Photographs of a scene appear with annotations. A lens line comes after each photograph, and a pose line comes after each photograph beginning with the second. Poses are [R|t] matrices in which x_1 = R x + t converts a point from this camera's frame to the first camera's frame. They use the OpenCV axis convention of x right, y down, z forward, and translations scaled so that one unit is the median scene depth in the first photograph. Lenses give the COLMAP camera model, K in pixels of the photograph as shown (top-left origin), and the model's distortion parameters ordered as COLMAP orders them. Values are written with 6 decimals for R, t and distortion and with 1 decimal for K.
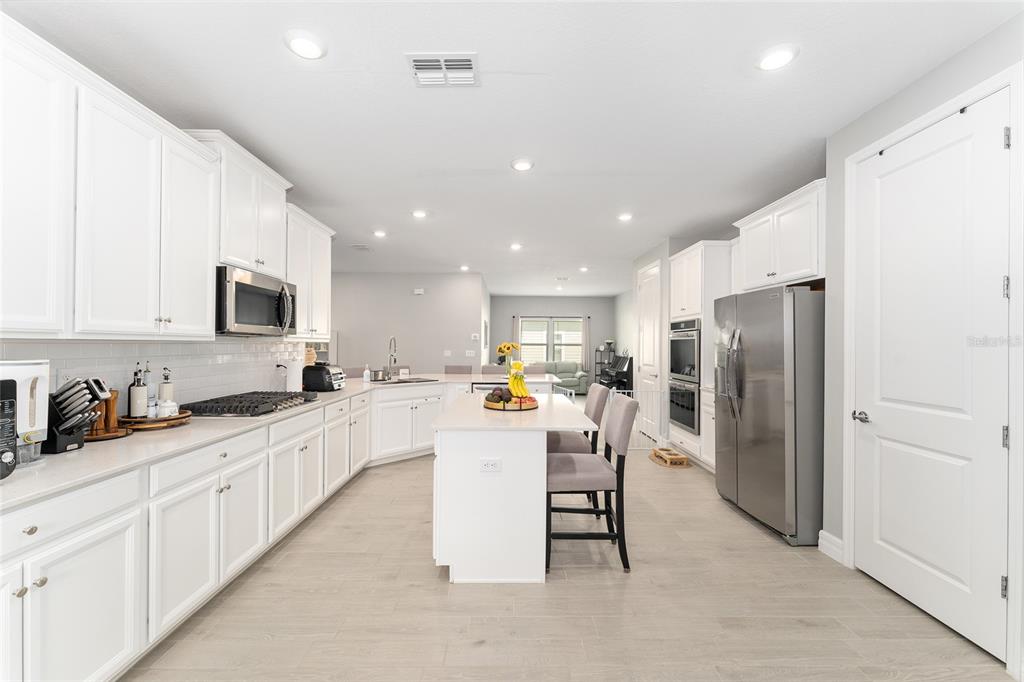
lens RADIAL K [[409.0, 0, 511.8], [0, 409.0, 344.6], [0, 0, 1]] dist [0.000174, -0.000031]
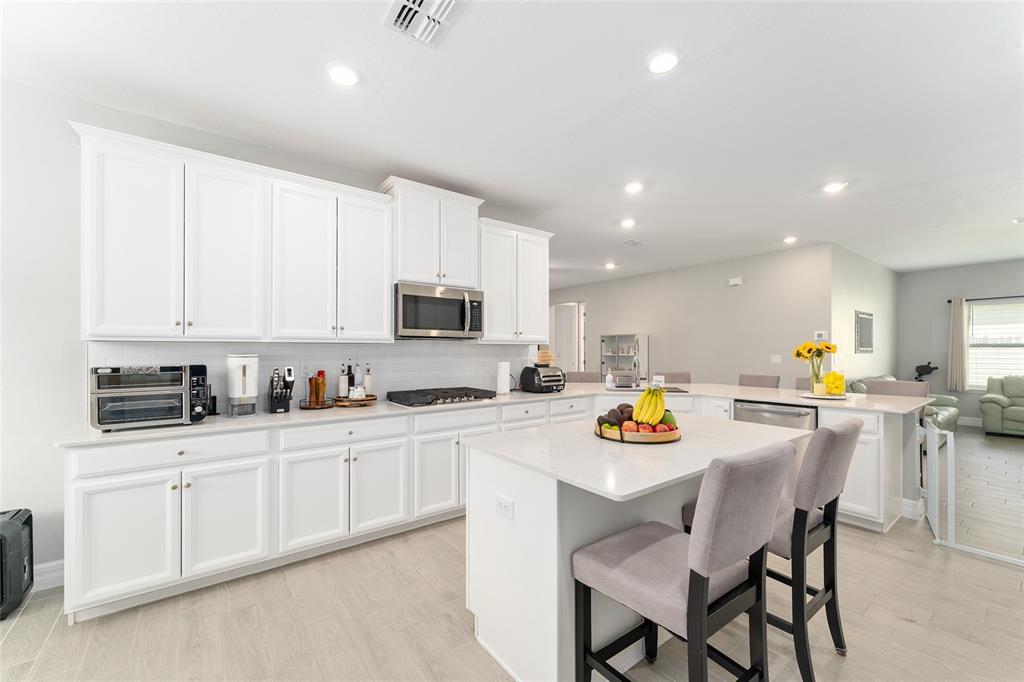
lens RADIAL K [[409.9, 0, 512.4], [0, 409.9, 348.0], [0, 0, 1]] dist [0.000397, -0.000063]
pose [[0.594049, -0.009706, -0.804370, 0.506486], [0.004842, 0.999952, -0.008490, 0.017971], [0.804414, 0.001149, 0.594068, 0.536582]]
